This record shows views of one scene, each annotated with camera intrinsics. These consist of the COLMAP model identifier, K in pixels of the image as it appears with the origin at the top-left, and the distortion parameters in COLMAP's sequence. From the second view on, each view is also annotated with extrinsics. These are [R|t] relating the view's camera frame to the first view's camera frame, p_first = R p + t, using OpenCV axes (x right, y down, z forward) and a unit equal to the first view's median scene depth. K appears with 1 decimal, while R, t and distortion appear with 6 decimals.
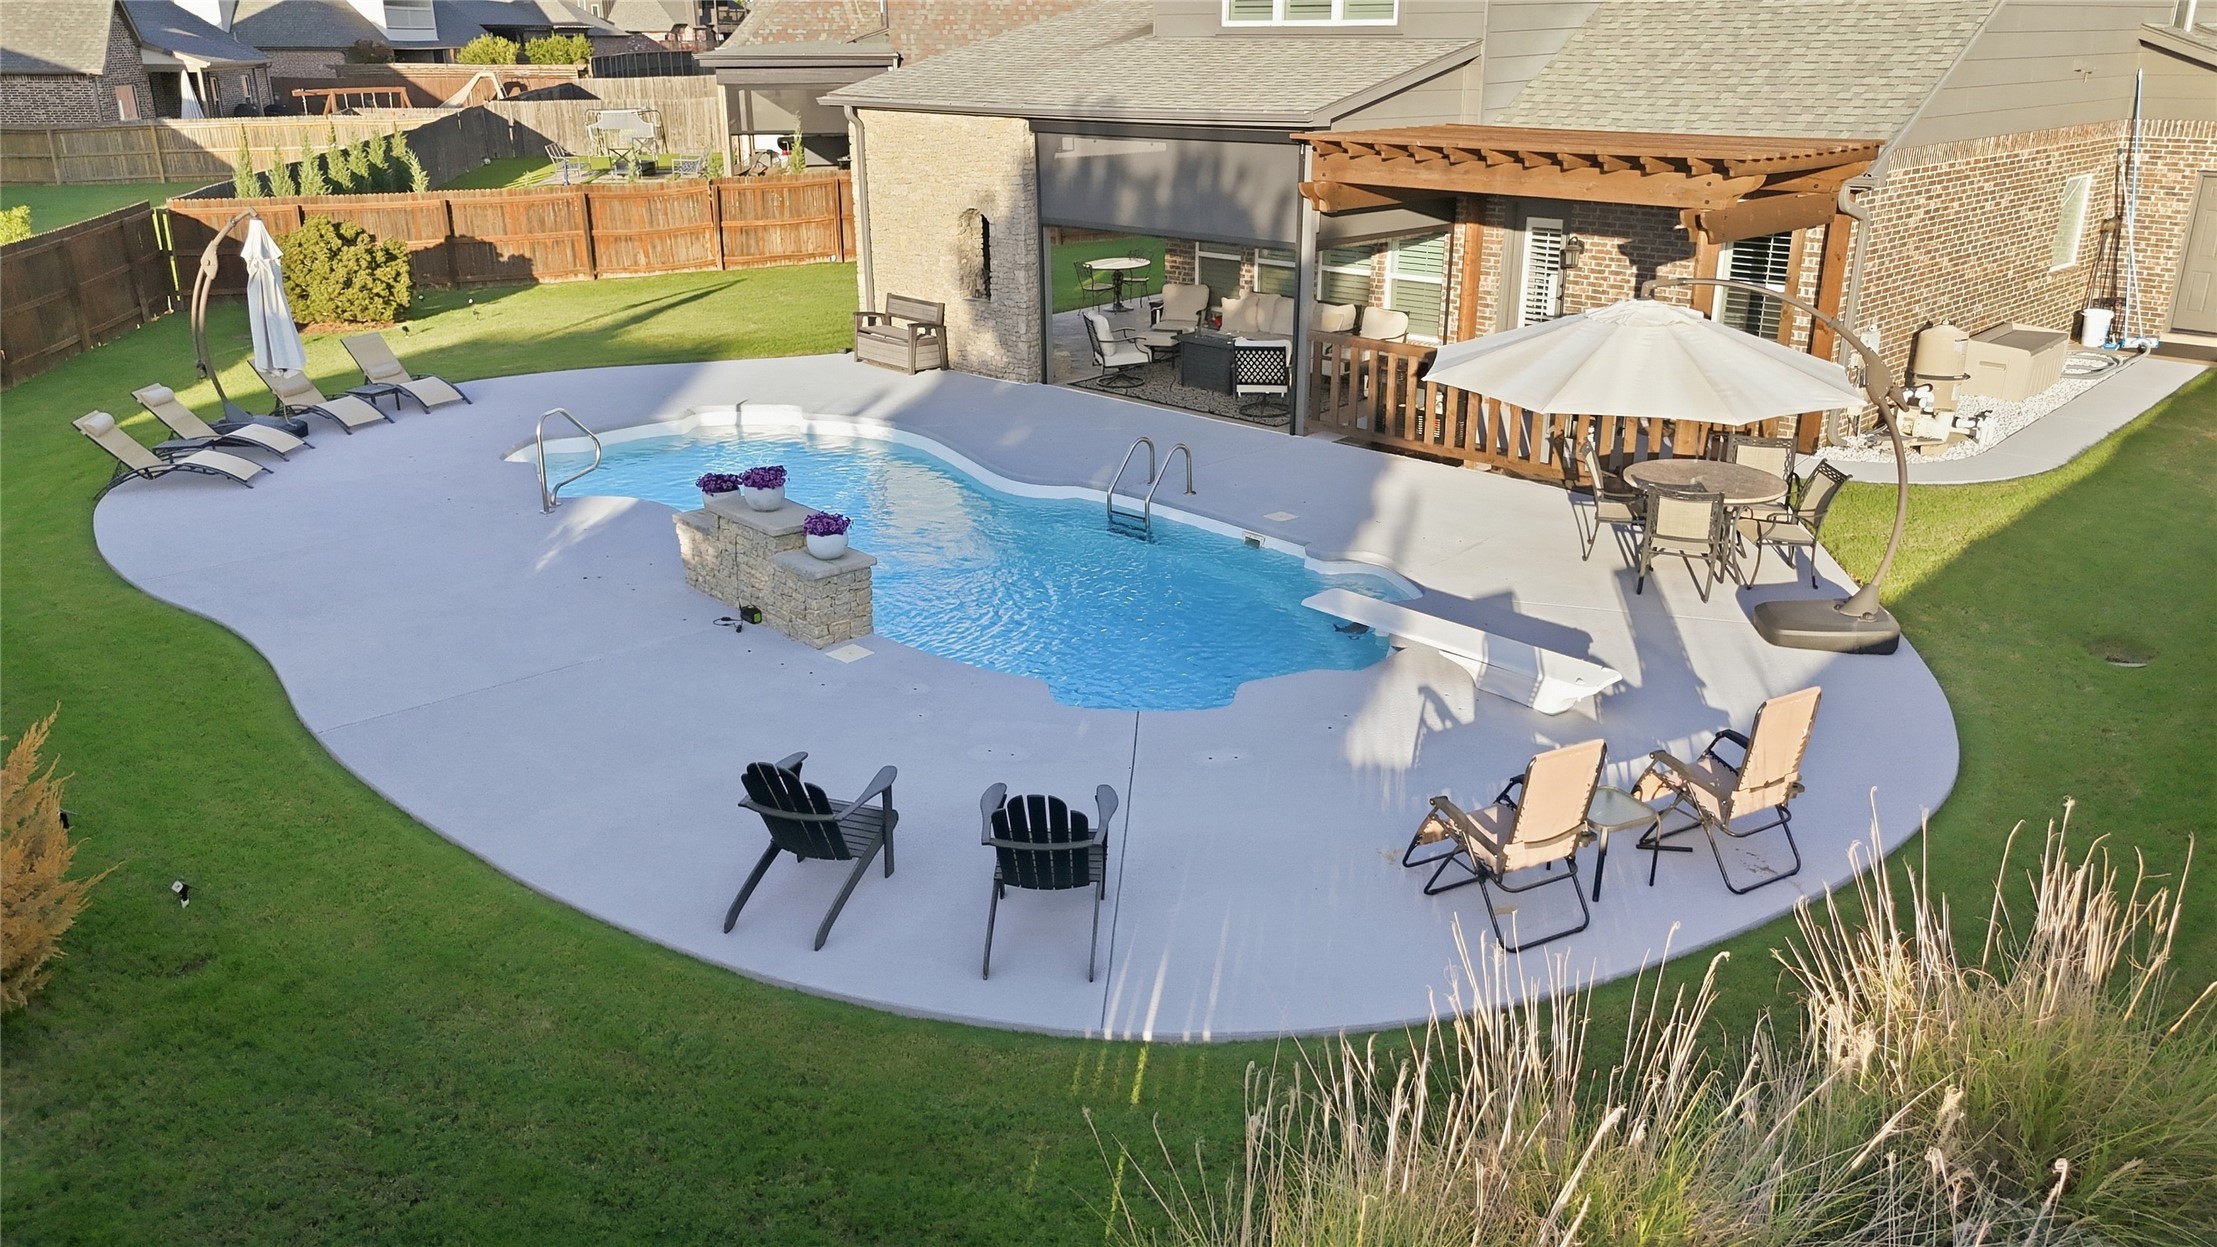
lens RADIAL K [[1641.1, 0, 1115.8], [0, 1641.1, 610.6], [0, 0, 1]] dist [0.062303, -0.067247]
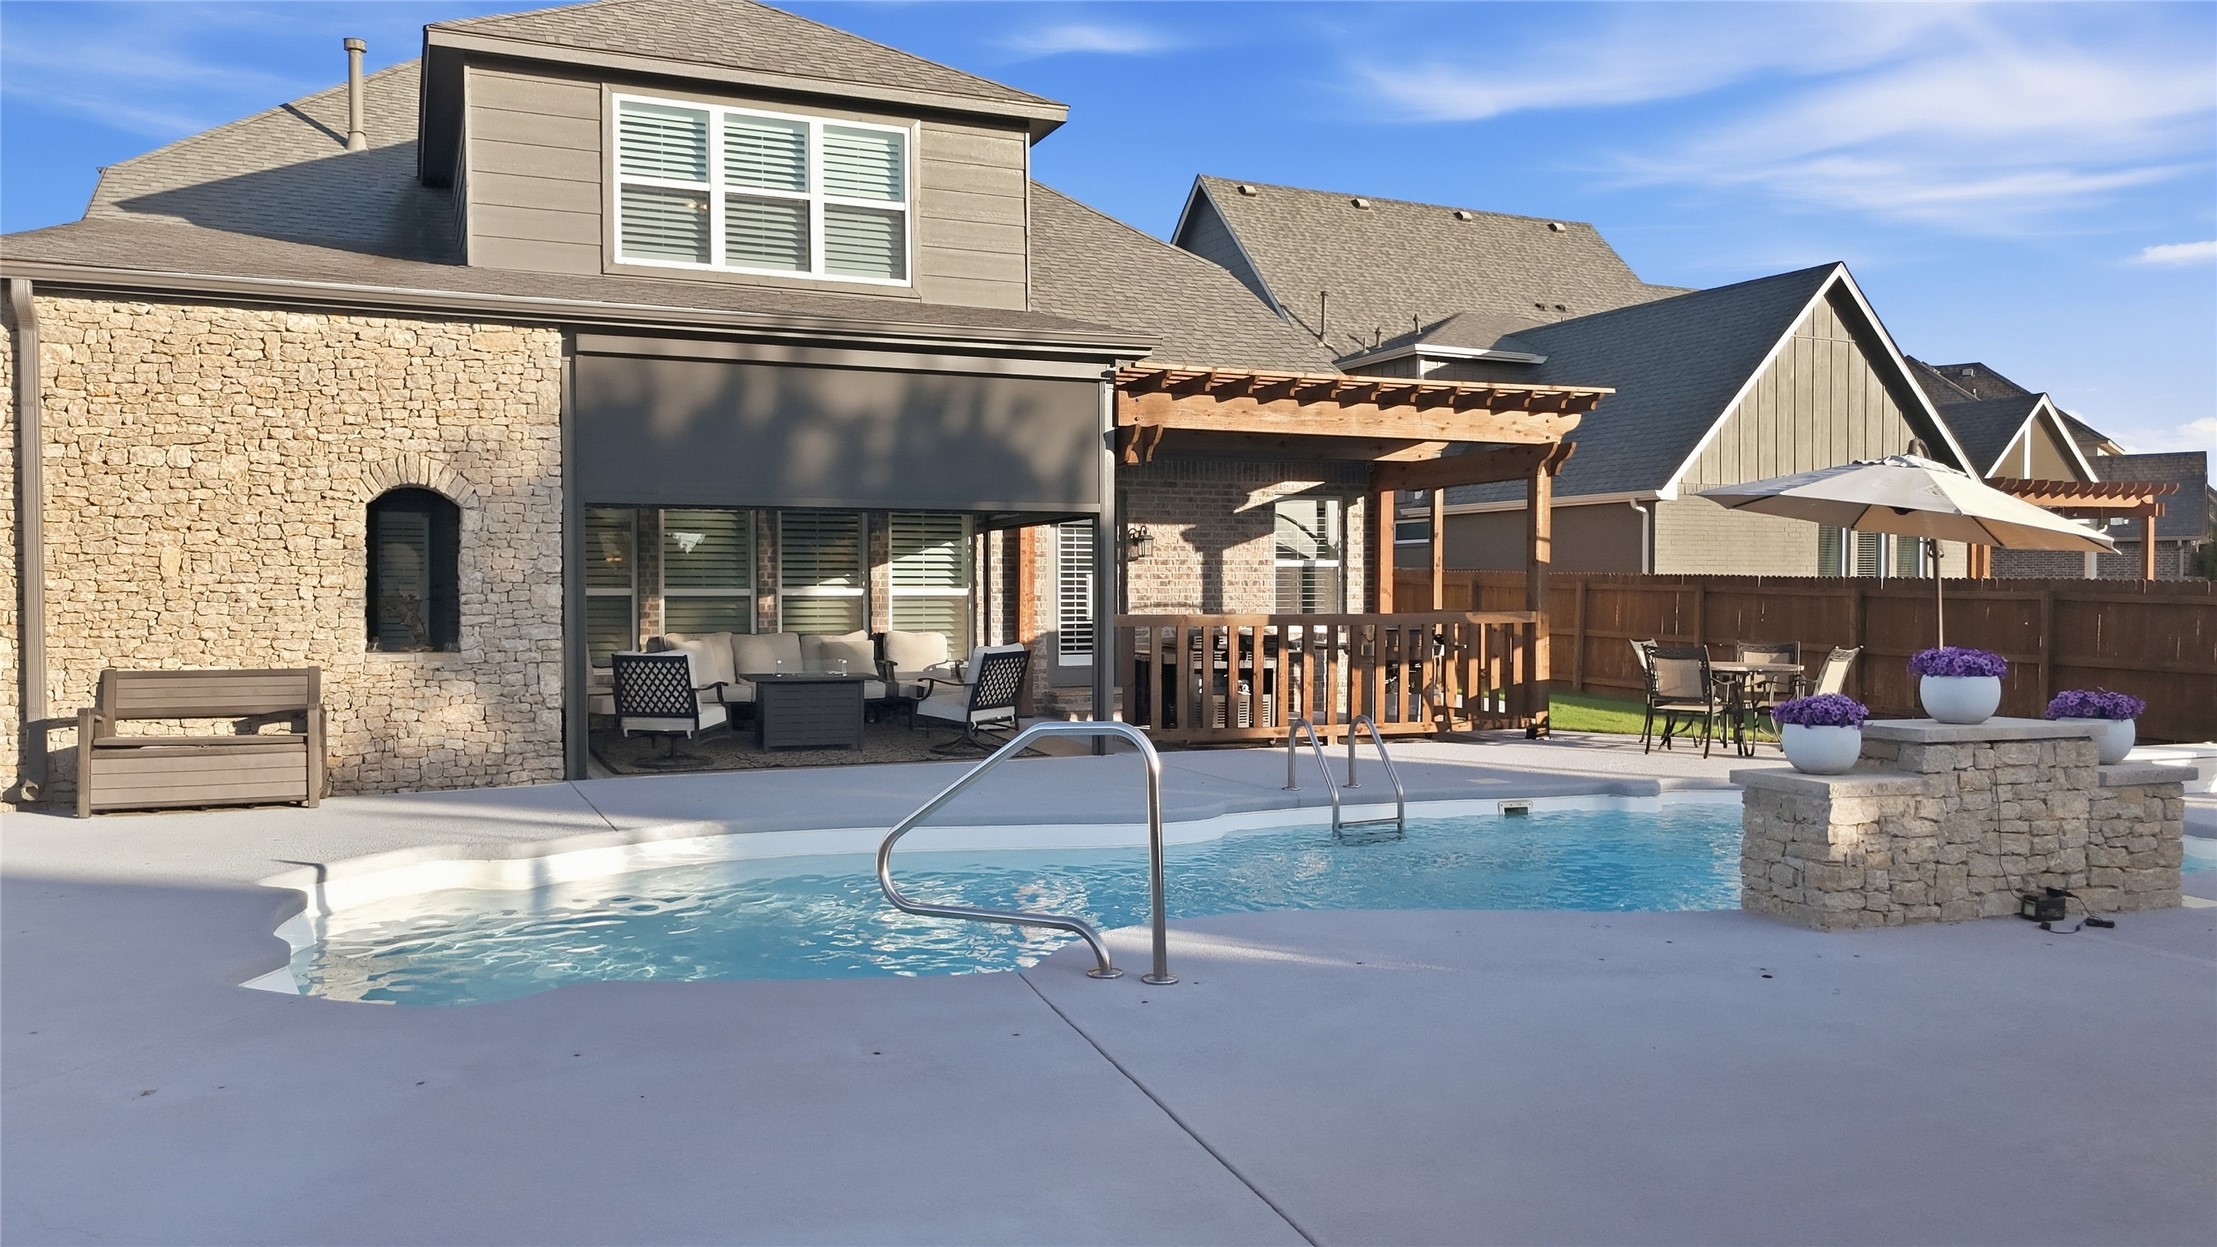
lens RADIAL K [[1641.1, 0, 1115.8], [0, 1641.1, 610.6], [0, 0, 1]] dist [0.062303, -0.067247]
pose [[0.378542, -0.003102, 0.925579, -0.471269], [0.306847, 0.943864, -0.122331, -0.063469], [-0.873242, 0.330319, 0.358244, 0.589903]]
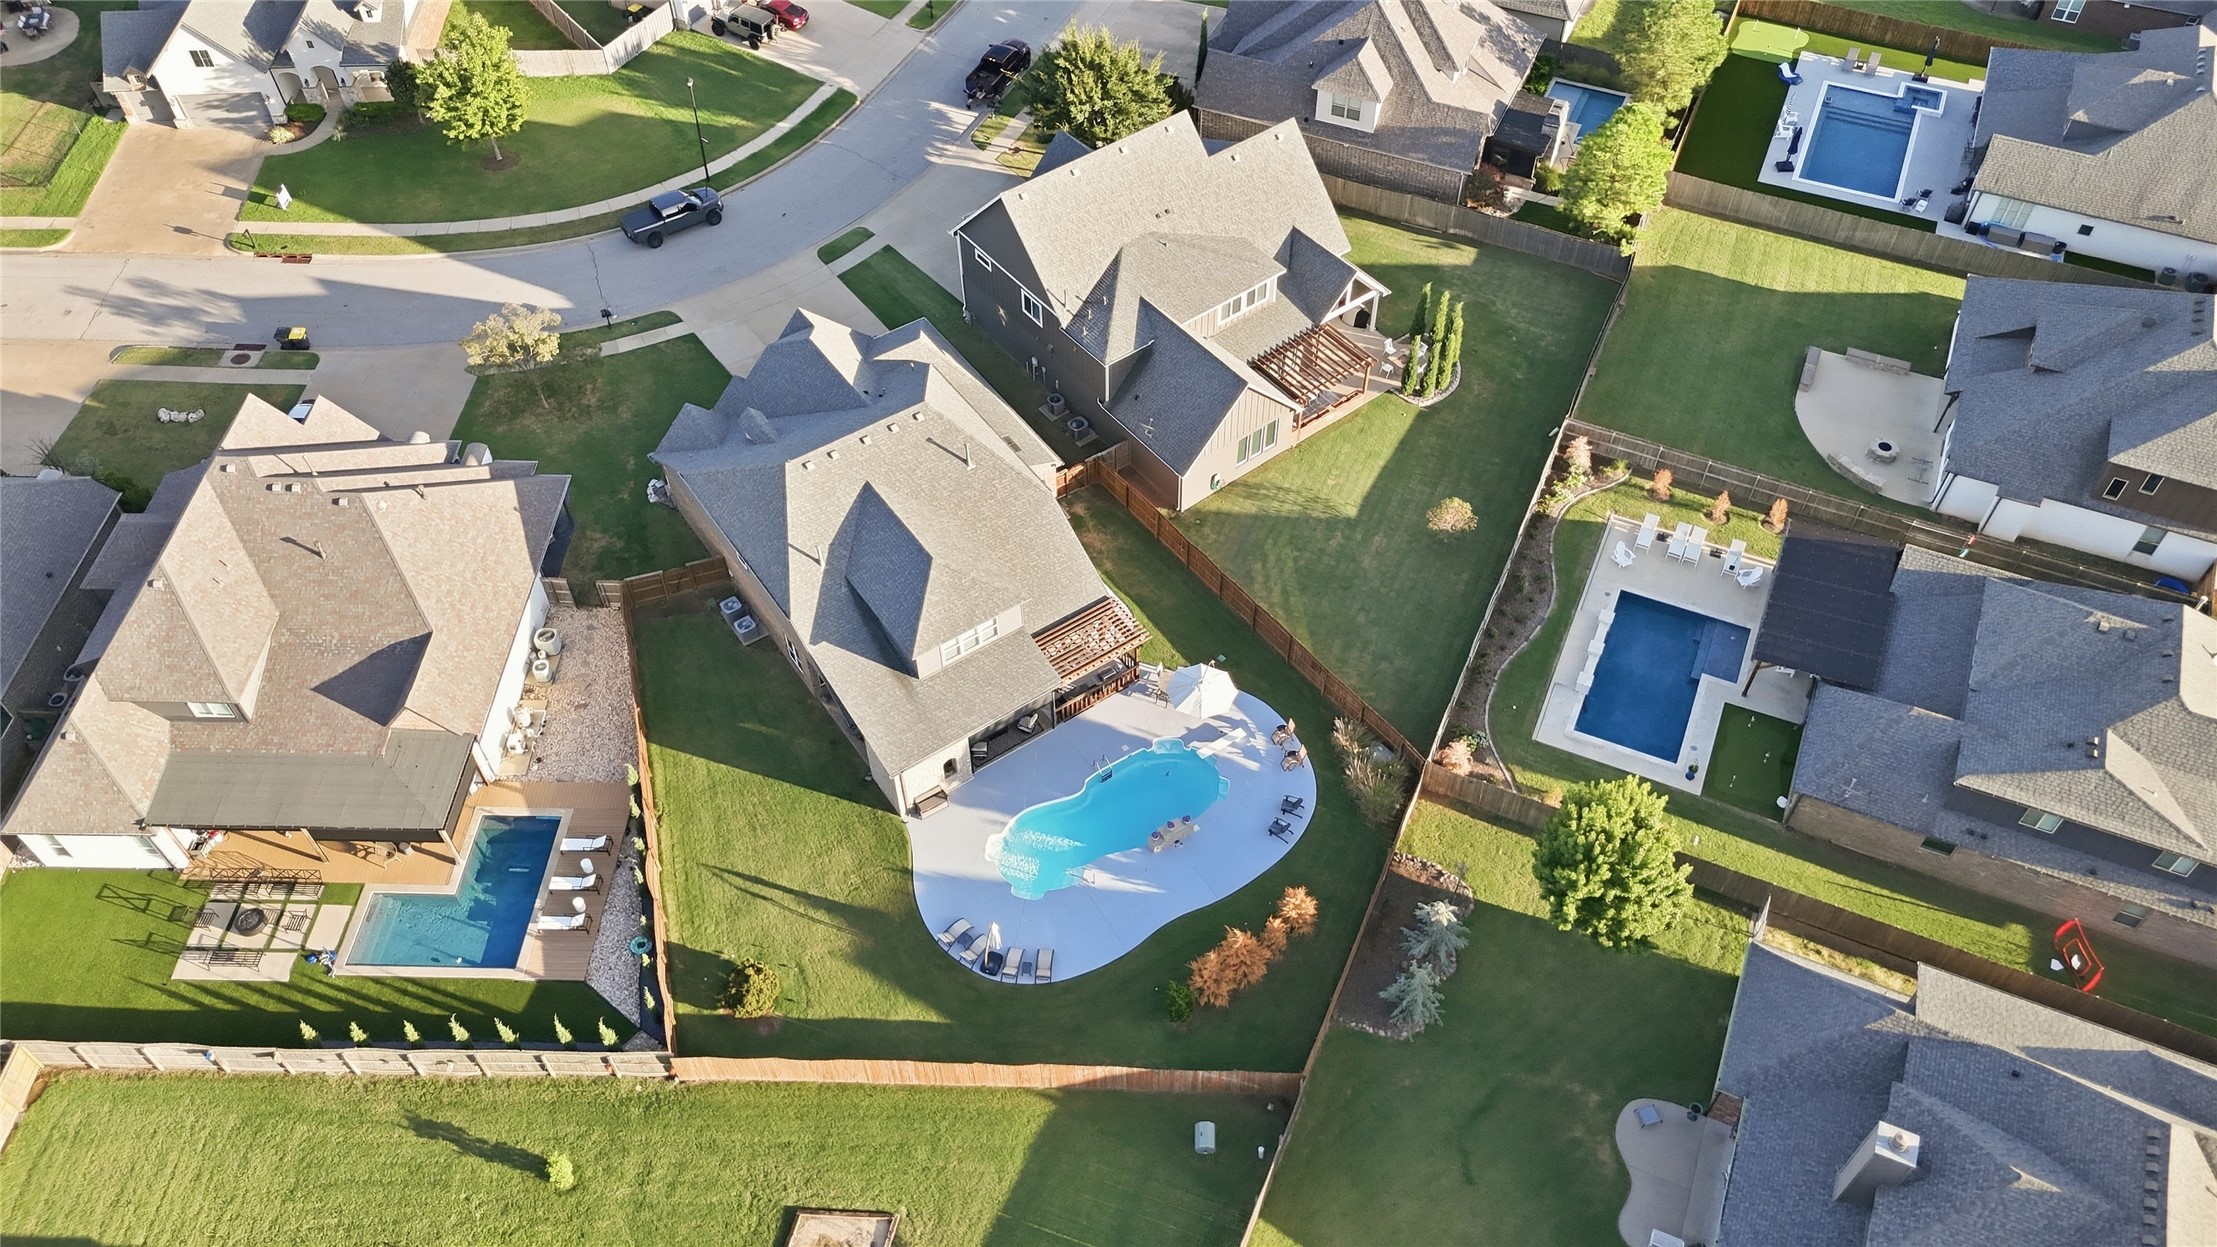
lens RADIAL K [[1641.1, 0, 1115.8], [0, 1641.1, 610.6], [0, 0, 1]] dist [0.062303, -0.067247]
pose [[0.188309, -0.742514, 0.642816, -1.777421], [0.337576, 0.663581, 0.667610, -2.347057], [-0.922270, 0.091282, 0.375613, -0.508209]]
